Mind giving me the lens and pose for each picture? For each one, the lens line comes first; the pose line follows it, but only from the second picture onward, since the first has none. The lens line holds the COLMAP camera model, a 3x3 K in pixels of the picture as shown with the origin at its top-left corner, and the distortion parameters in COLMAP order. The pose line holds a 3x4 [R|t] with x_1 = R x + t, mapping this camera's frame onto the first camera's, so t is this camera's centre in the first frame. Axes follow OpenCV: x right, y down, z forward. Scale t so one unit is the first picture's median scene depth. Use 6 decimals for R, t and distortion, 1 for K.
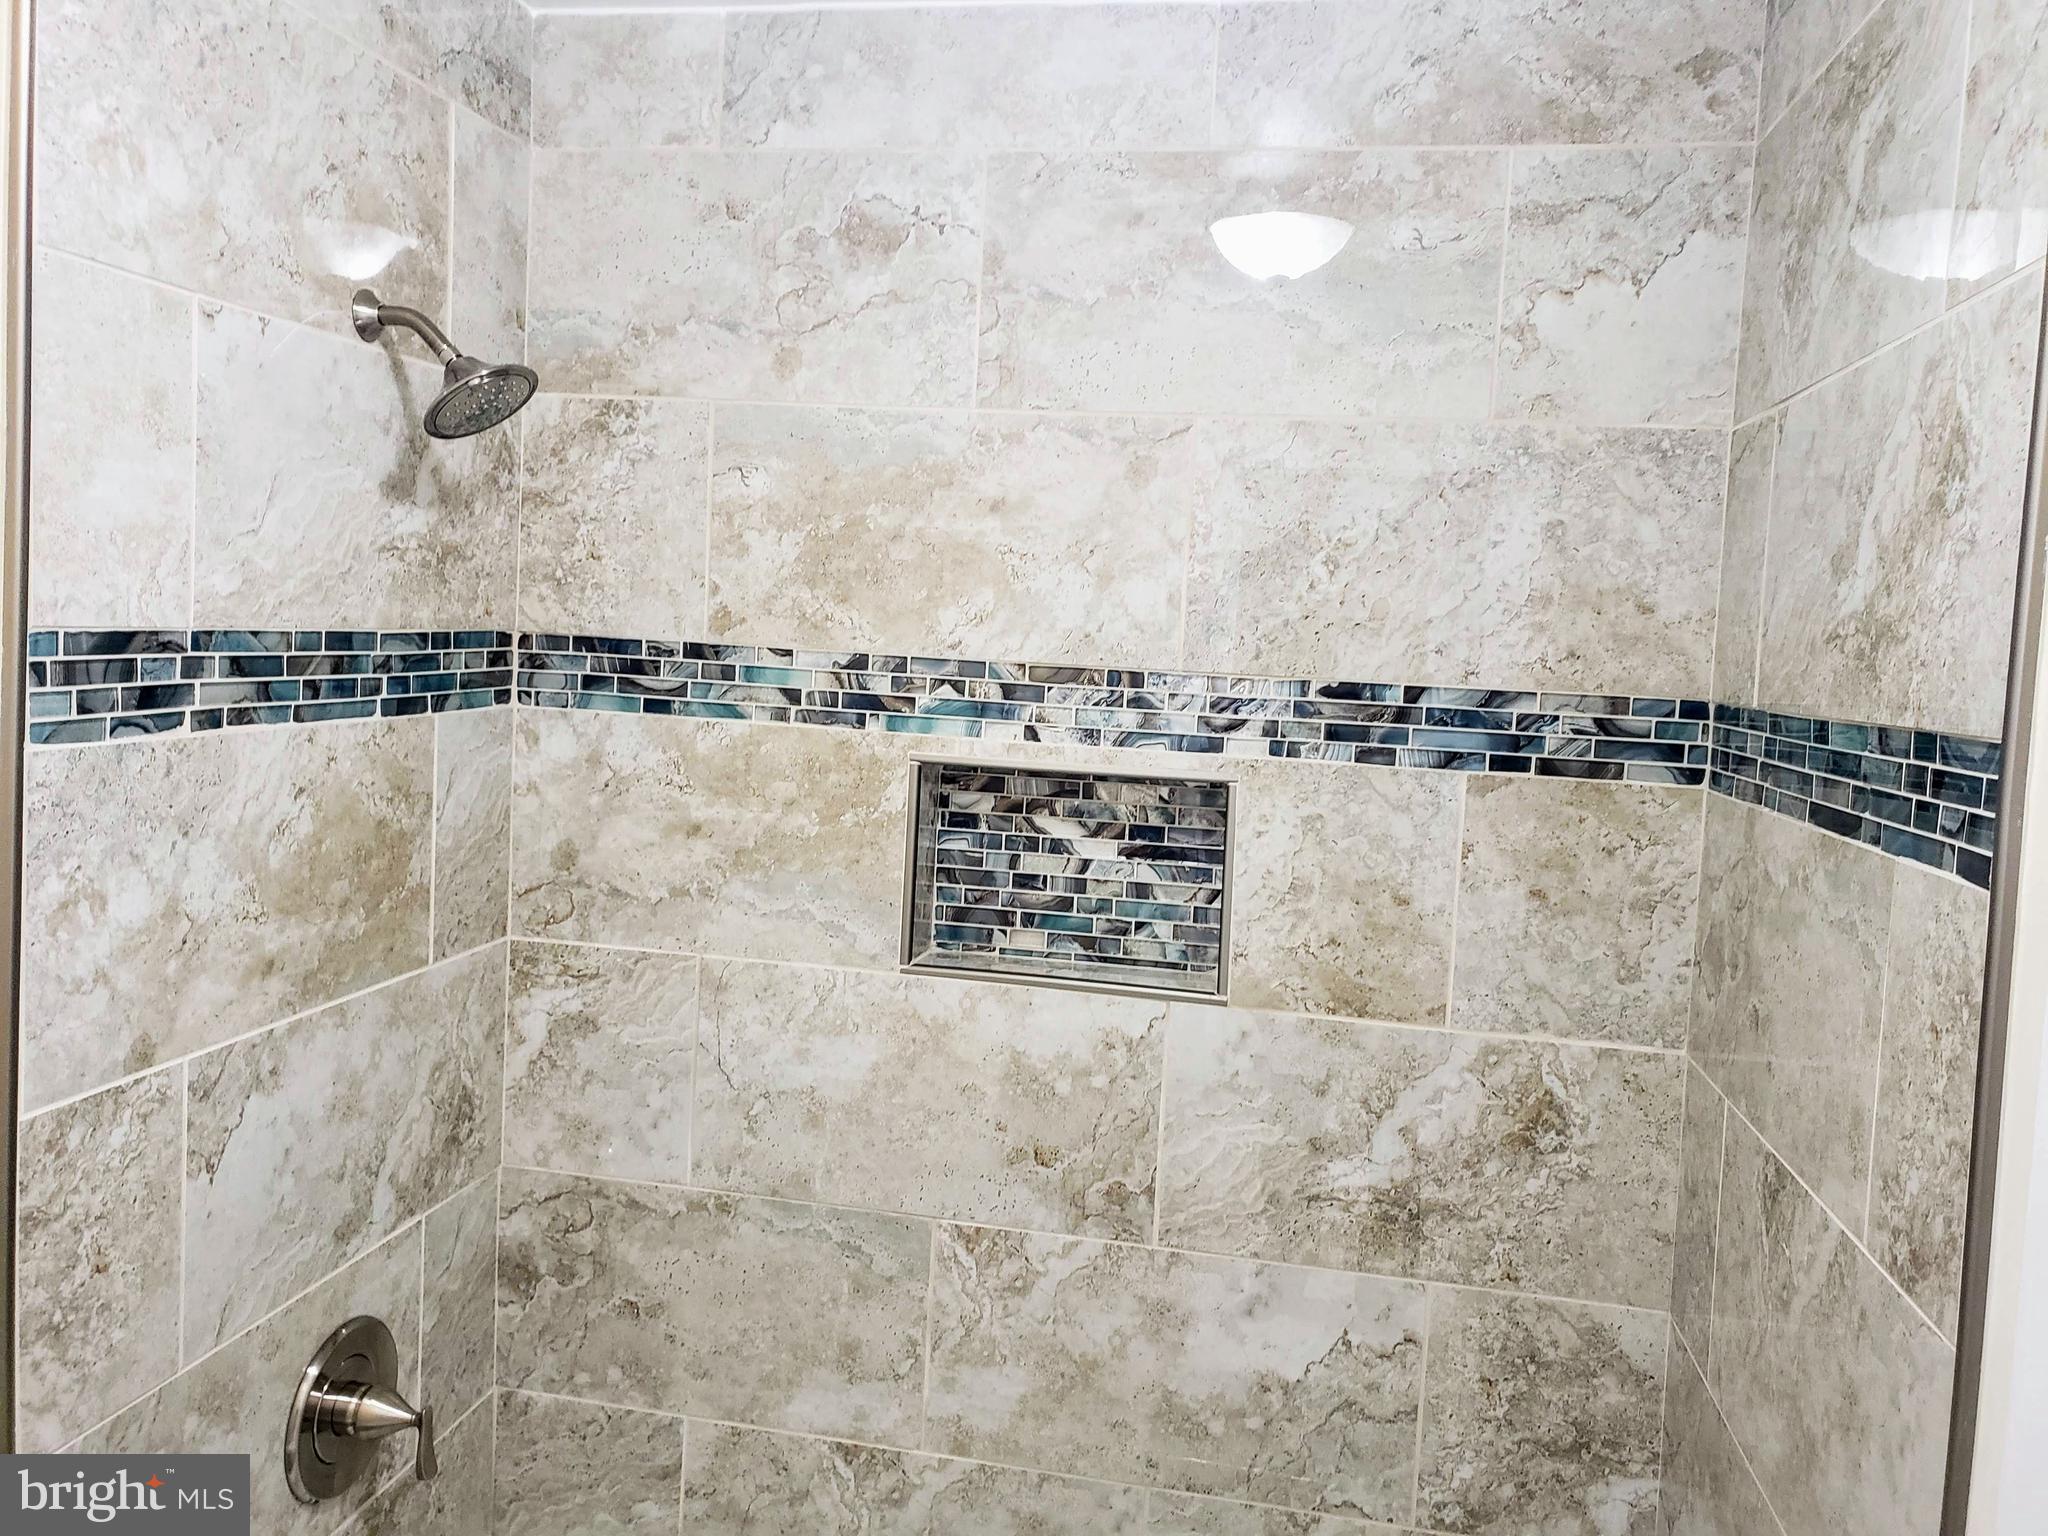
lens RADIAL K [[1618.4, 0, 1024.0], [0, 1618.4, 768.0], [0, 0, 1]] dist [0.037364, 0.010304]
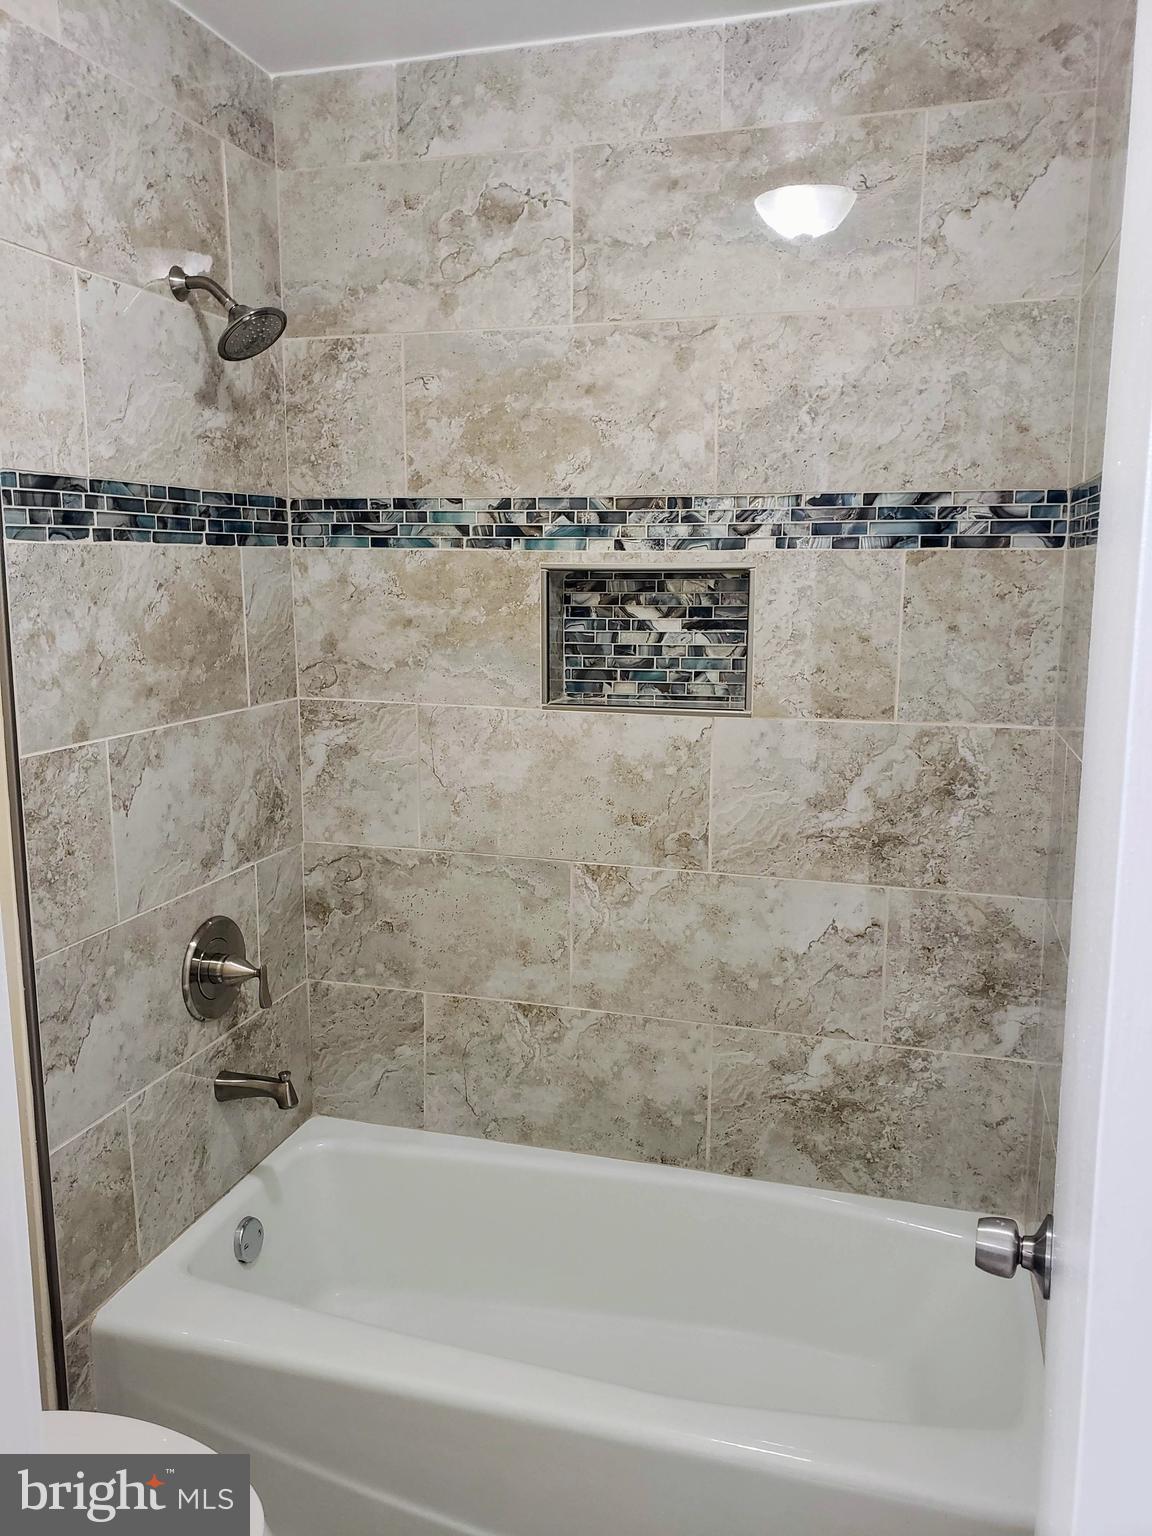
lens RADIAL K [[1213.8, 0, 576.0], [0, 1213.8, 768.0], [0, 0, 1]] dist [0.037364, 0.010304]
pose [[0.993988, -0.033127, -0.104355, 0.080995], [0.041753, 0.995791, 0.081585, 0.098477], [0.101213, -0.085451, 0.991188, -0.163577]]
